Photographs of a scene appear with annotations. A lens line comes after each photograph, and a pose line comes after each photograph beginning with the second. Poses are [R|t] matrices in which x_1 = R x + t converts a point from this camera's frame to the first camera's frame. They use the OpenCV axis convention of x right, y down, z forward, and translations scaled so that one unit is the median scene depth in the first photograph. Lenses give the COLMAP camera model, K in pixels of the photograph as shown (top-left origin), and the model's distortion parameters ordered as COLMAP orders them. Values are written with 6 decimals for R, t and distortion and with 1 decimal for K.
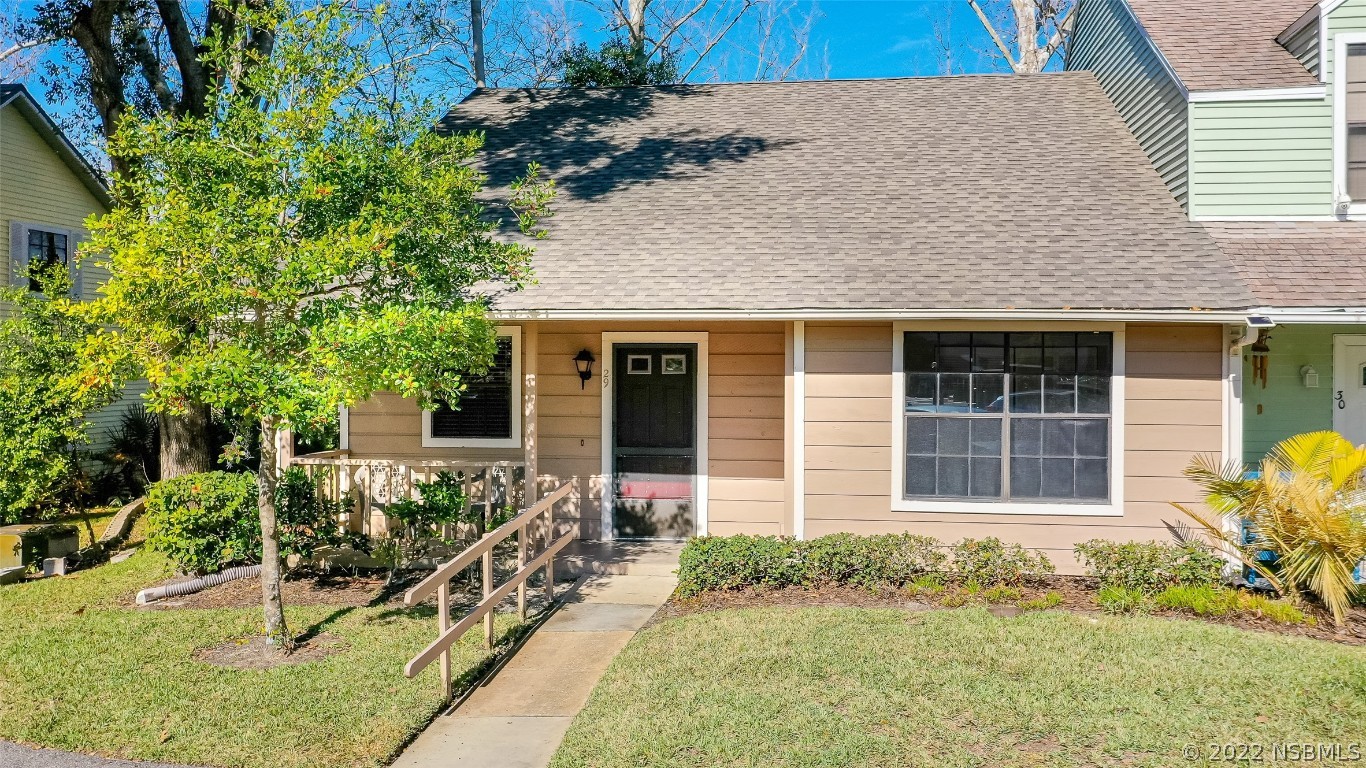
lens RADIAL K [[1204.7, 0, 684.2], [0, 1204.7, 377.0], [0, 0, 1]] dist [-0.008200, 0.008434]
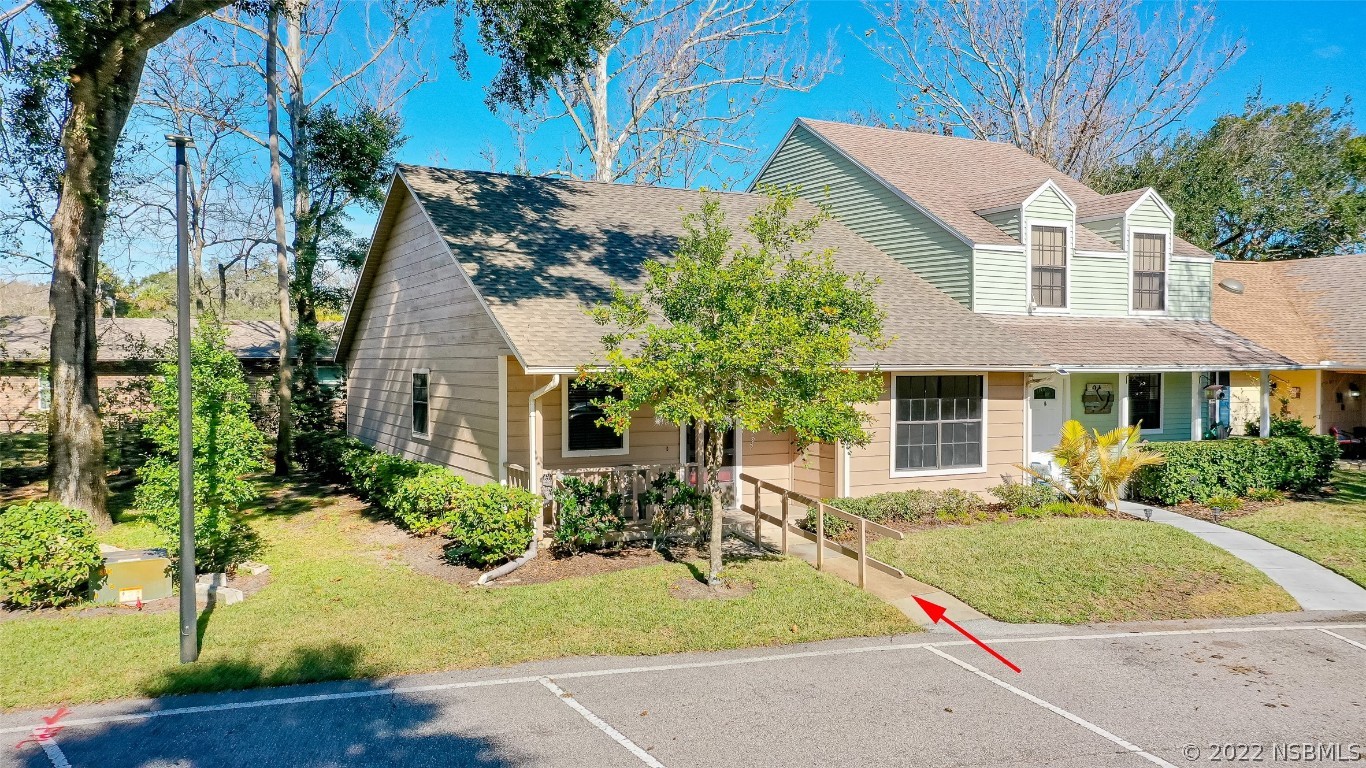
lens RADIAL K [[1108.5, 0, 680.0], [0, 1108.5, 385.3], [0, 0, 1]] dist [0.023326, 0.024287]
pose [[0.810587, -0.017240, 0.585365, -1.031124], [0.010818, 0.999837, 0.014467, -0.051693], [-0.585519, -0.005394, 0.810641, -0.136476]]
